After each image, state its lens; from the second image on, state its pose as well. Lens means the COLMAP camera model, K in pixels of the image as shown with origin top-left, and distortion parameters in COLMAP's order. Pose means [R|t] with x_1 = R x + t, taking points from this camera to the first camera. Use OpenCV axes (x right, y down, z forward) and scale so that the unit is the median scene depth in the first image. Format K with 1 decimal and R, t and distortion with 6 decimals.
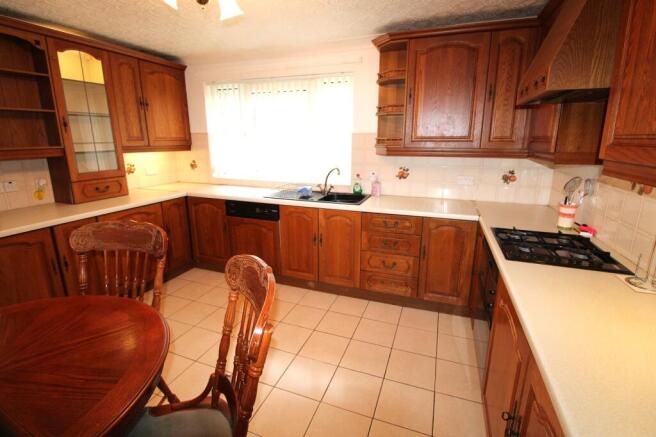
lens RADIAL K [[304.6, 0, 330.5], [0, 304.6, 209.6], [0, 0, 1]] dist [0.001932, -0.014040]
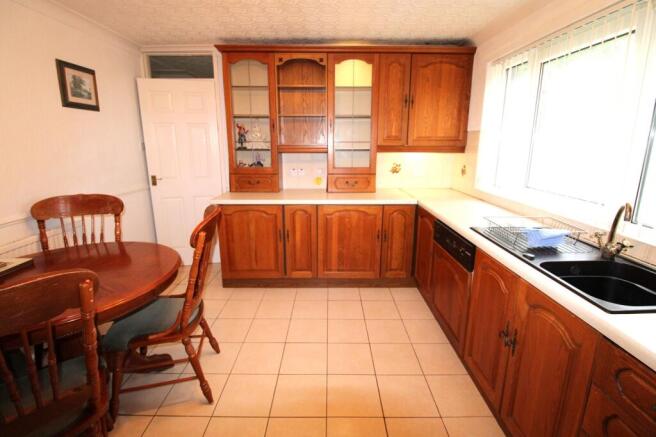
lens RADIAL K [[304.6, 0, 330.5], [0, 304.6, 209.6], [0, 0, 1]] dist [0.001932, -0.014040]
pose [[0.354062, 0.197531, -0.914124, 0.269623], [-0.213344, 0.968727, 0.126697, -0.104024], [0.910563, 0.150164, 0.385131, 0.539352]]
